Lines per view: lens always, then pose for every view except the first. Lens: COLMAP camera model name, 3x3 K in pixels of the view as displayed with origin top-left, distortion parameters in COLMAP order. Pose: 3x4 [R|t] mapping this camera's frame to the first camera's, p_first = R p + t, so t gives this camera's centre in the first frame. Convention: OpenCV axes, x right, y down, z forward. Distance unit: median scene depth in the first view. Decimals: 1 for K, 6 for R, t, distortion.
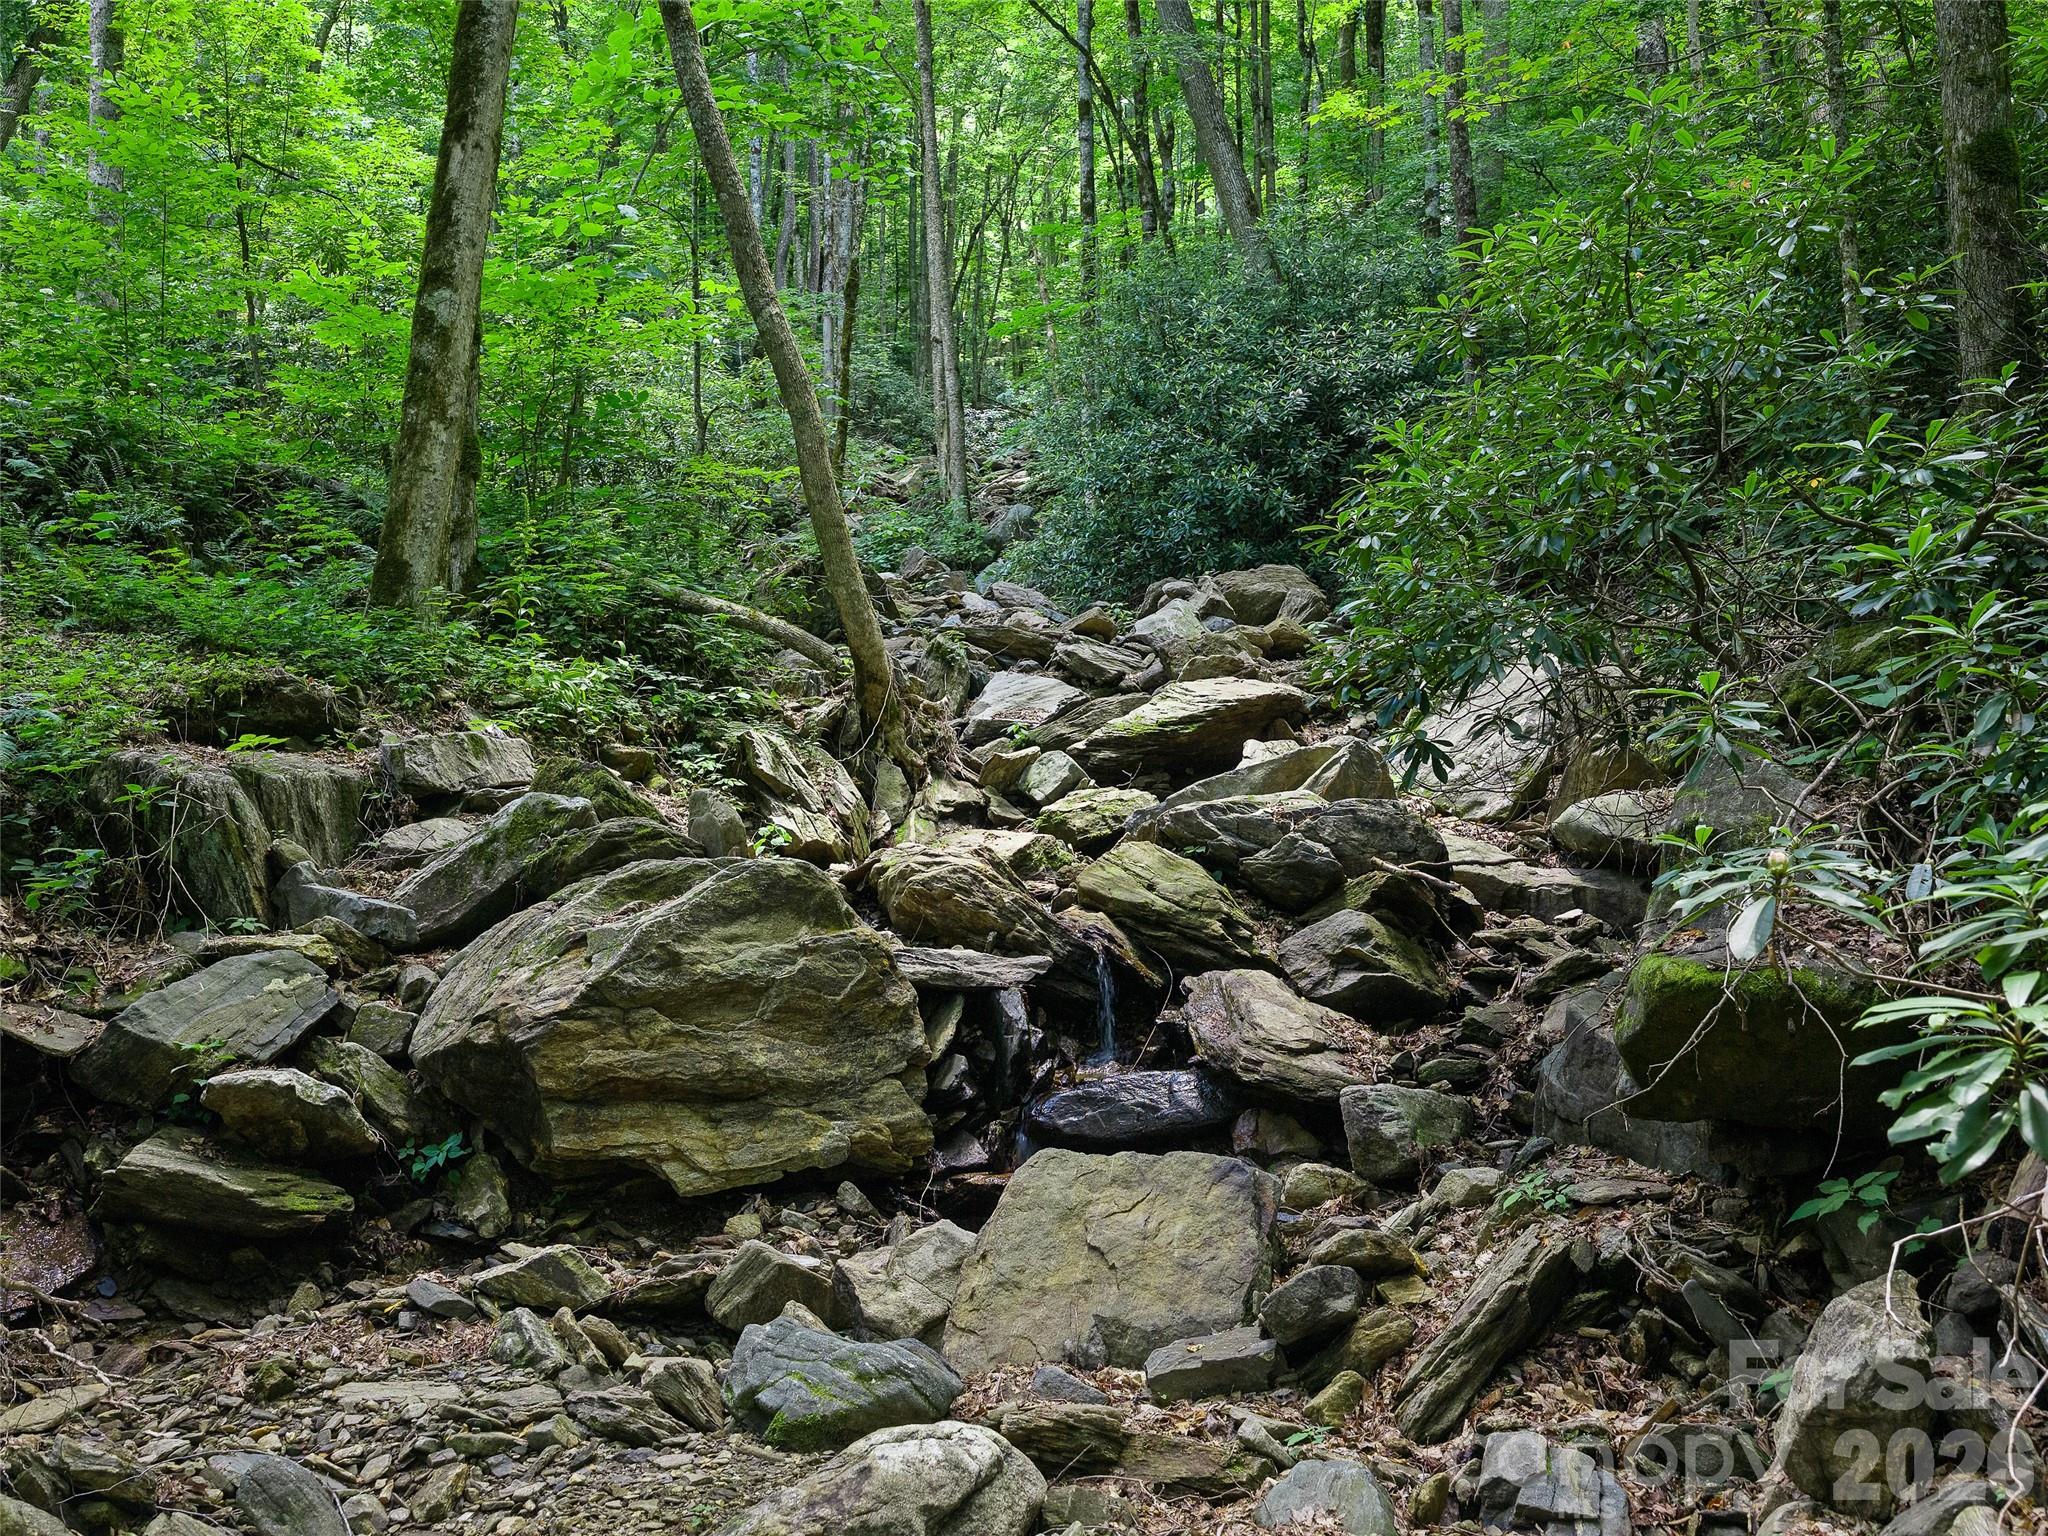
lens RADIAL K [[1630.3, 0, 1021.4], [0, 1630.3, 770.1], [0, 0, 1]] dist [0.006756, -0.007569]
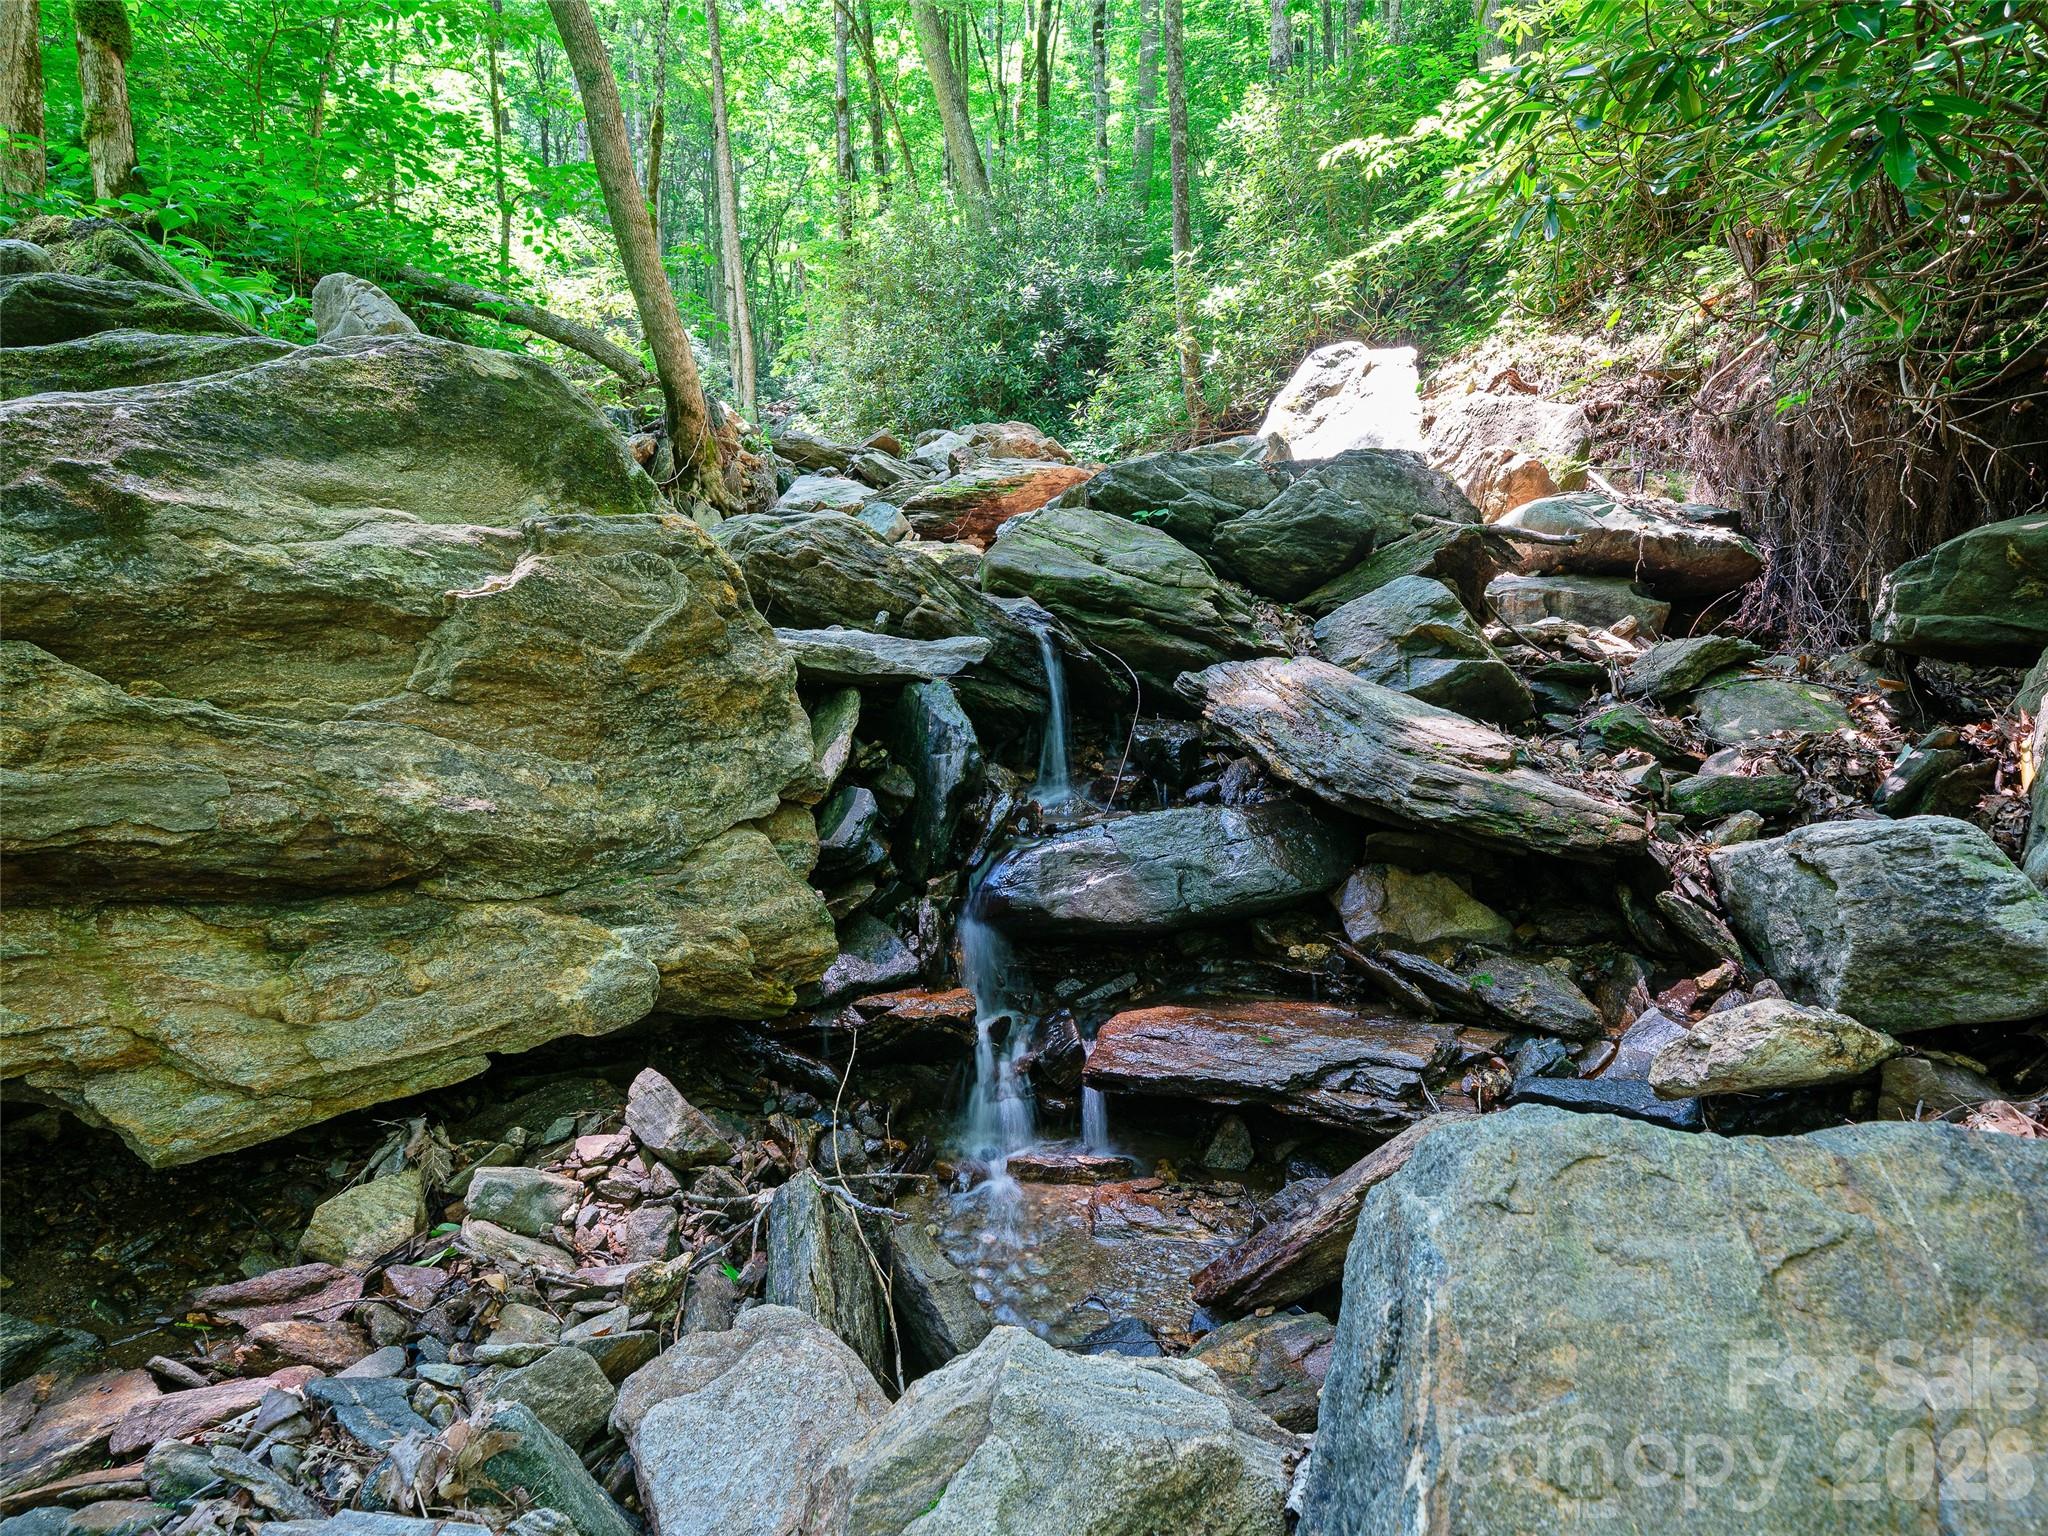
lens RADIAL K [[1053.1, 0, 1023.6], [0, 1053.1, 764.3], [0, 0, 1]] dist [0.021315, 0.000203]
pose [[0.976895, -0.010042, 0.213482, -0.063304], [-0.017167, 0.991980, 0.125220, 0.123618], [-0.213028, -0.125992, 0.968889, 0.652042]]
